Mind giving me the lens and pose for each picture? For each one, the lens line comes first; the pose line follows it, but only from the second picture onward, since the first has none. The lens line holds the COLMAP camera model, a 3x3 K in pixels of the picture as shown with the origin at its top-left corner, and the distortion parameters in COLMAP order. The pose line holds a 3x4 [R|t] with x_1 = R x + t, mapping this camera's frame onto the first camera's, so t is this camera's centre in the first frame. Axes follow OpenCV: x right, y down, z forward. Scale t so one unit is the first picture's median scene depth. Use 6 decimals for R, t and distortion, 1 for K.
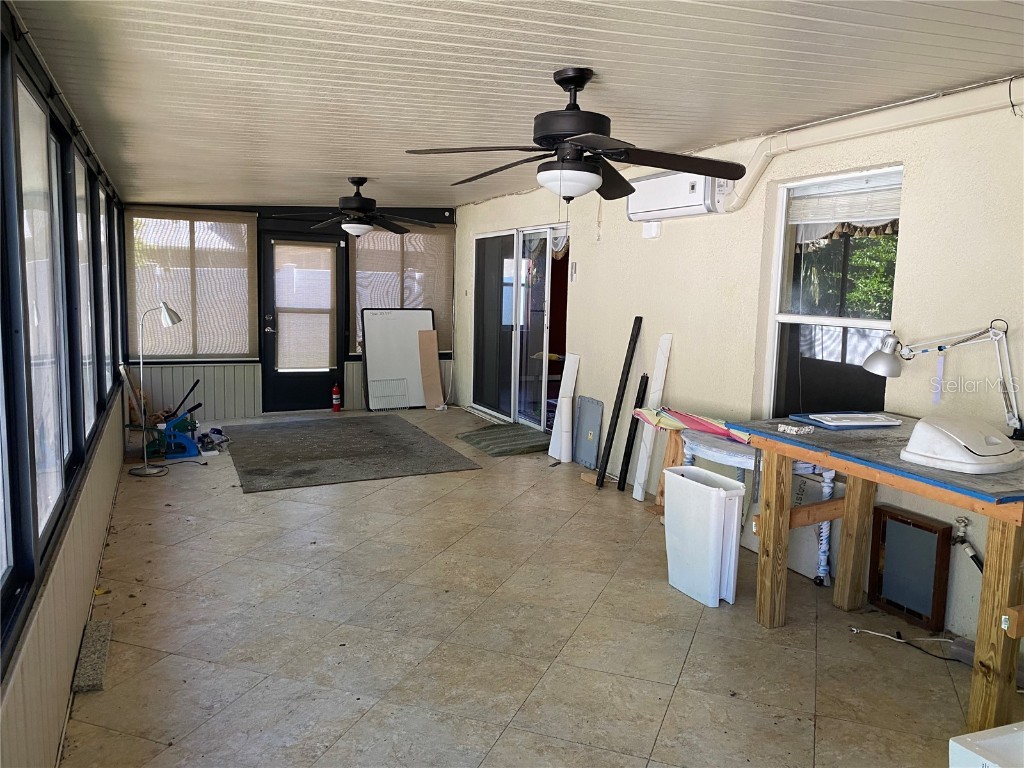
lens RADIAL K [[762.0, 0, 512.4], [0, 762.0, 379.9], [0, 0, 1]] dist [-0.003157, -0.020934]
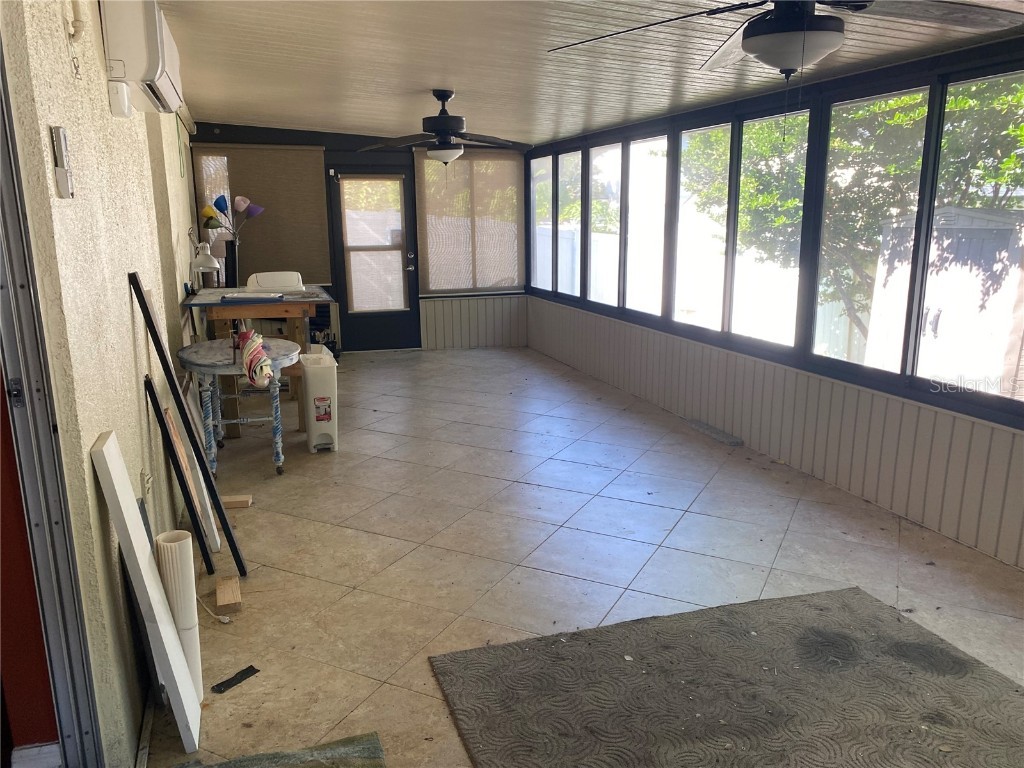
lens RADIAL K [[762.0, 0, 511.9], [0, 762.0, 384.9], [0, 0, 1]] dist [-0.003157, -0.020934]
pose [[-0.996191, -0.036912, 0.078999, -0.153941], [-0.008162, 0.941475, 0.336984, -0.227307], [-0.086814, 0.335055, -0.938190, 1.808842]]
